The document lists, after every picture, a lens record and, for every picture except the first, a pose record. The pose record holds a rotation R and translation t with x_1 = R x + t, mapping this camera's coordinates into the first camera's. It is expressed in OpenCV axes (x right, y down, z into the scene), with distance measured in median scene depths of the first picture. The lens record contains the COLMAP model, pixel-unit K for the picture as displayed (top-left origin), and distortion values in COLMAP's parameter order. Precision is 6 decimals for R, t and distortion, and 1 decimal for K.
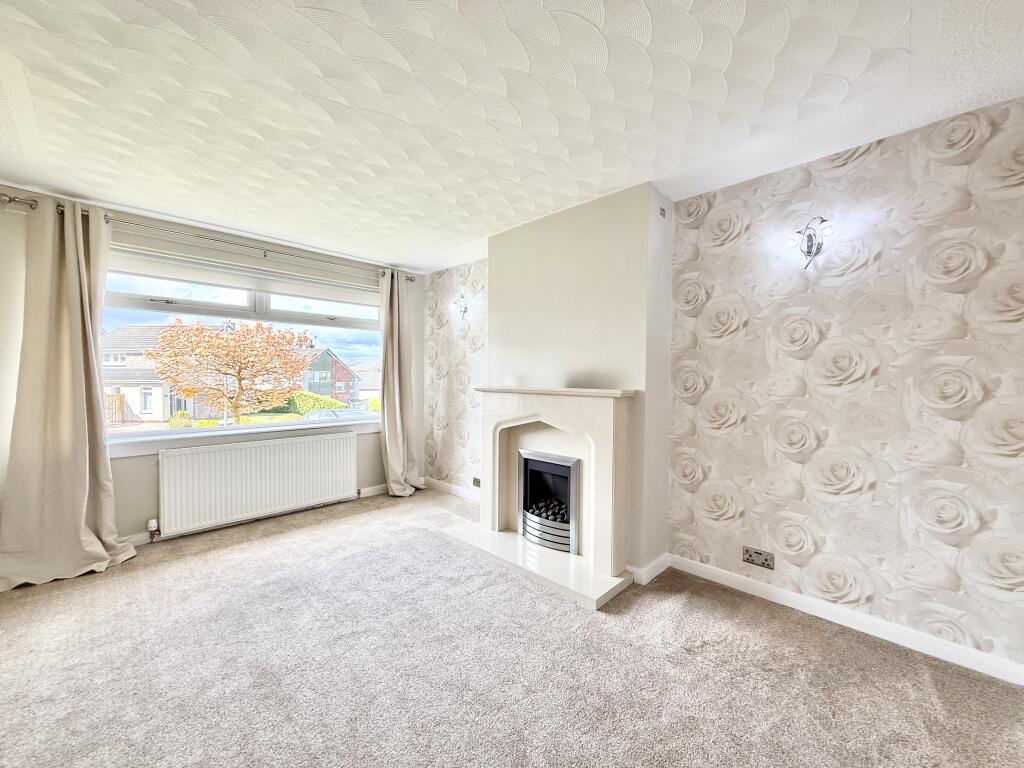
lens RADIAL K [[408.3, 0, 507.1], [0, 408.3, 382.3], [0, 0, 1]] dist [-0.001736, -0.000157]
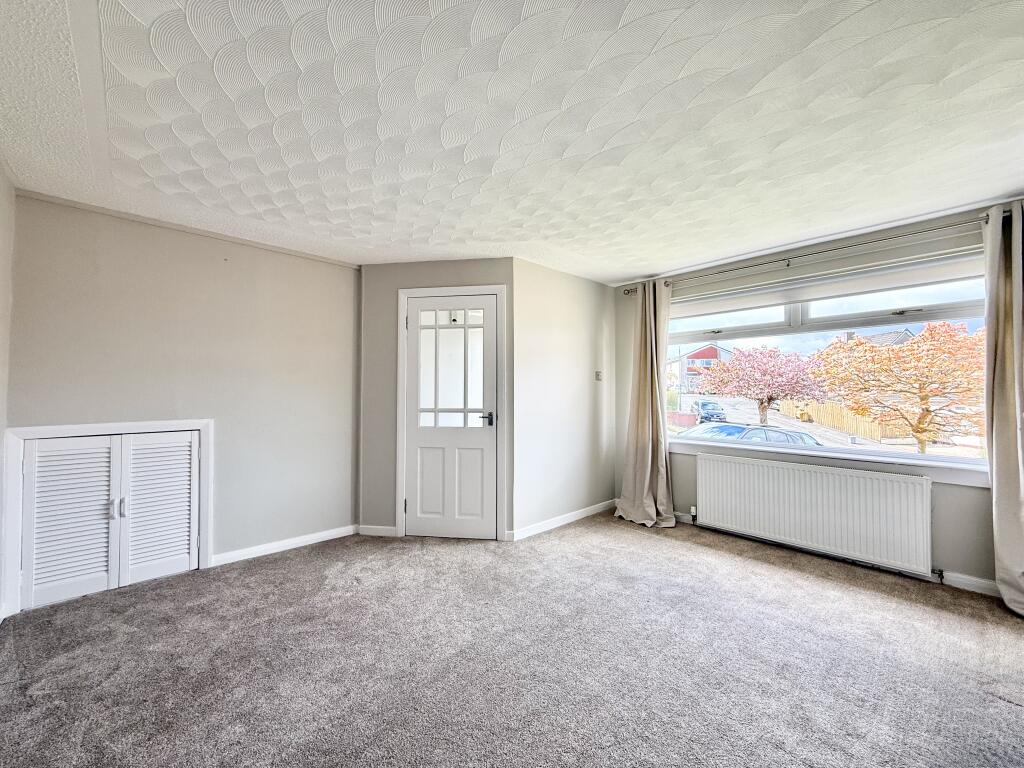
lens RADIAL K [[408.3, 0, 507.1], [0, 408.3, 382.3], [0, 0, 1]] dist [-0.001736, -0.000157]
pose [[-0.049988, -0.028425, -0.998345, 0.433537], [-0.012896, 0.999530, -0.027813, -0.006885], [0.998667, 0.011484, -0.050331, 0.477021]]
